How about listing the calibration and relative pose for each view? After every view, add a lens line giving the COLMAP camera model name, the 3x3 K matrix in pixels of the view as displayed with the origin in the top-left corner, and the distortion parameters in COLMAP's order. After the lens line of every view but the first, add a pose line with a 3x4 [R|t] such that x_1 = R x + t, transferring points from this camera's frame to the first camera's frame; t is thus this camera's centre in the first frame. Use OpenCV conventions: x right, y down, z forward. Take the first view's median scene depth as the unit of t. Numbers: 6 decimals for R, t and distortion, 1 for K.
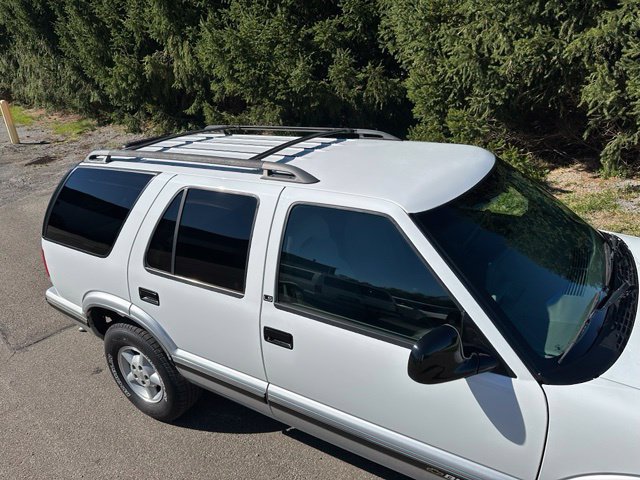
lens RADIAL K [[451.8, 0, 318.4], [0, 451.8, 237.7], [0, 0, 1]] dist [0.047809, -0.056824]
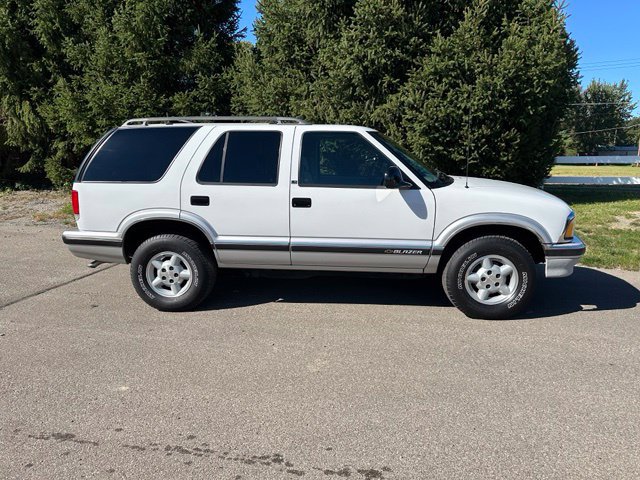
lens RADIAL K [[451.8, 0, 318.3], [0, 451.8, 240.0], [0, 0, 1]] dist [0.047809, -0.056824]
pose [[0.902853, -0.025109, 0.429215, -0.312228], [0.111341, 0.977893, -0.176999, 0.267846], [-0.415282, 0.207593, 0.885690, -0.237804]]
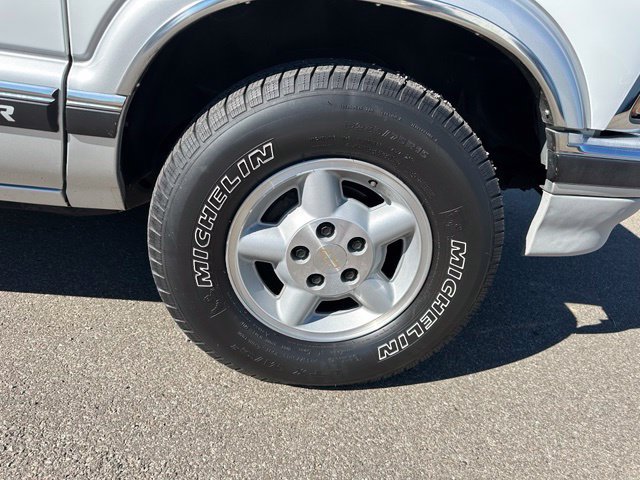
lens RADIAL K [[410.1, 0, 309.4], [0, 410.1, 232.5], [0, 0, 1]] dist [0.058236, -0.000211]
pose [[0.818995, -0.085087, 0.567457, 0.127788], [0.042811, 0.995249, 0.087444, 0.210011], [-0.572201, -0.047323, 0.818747, 0.155798]]
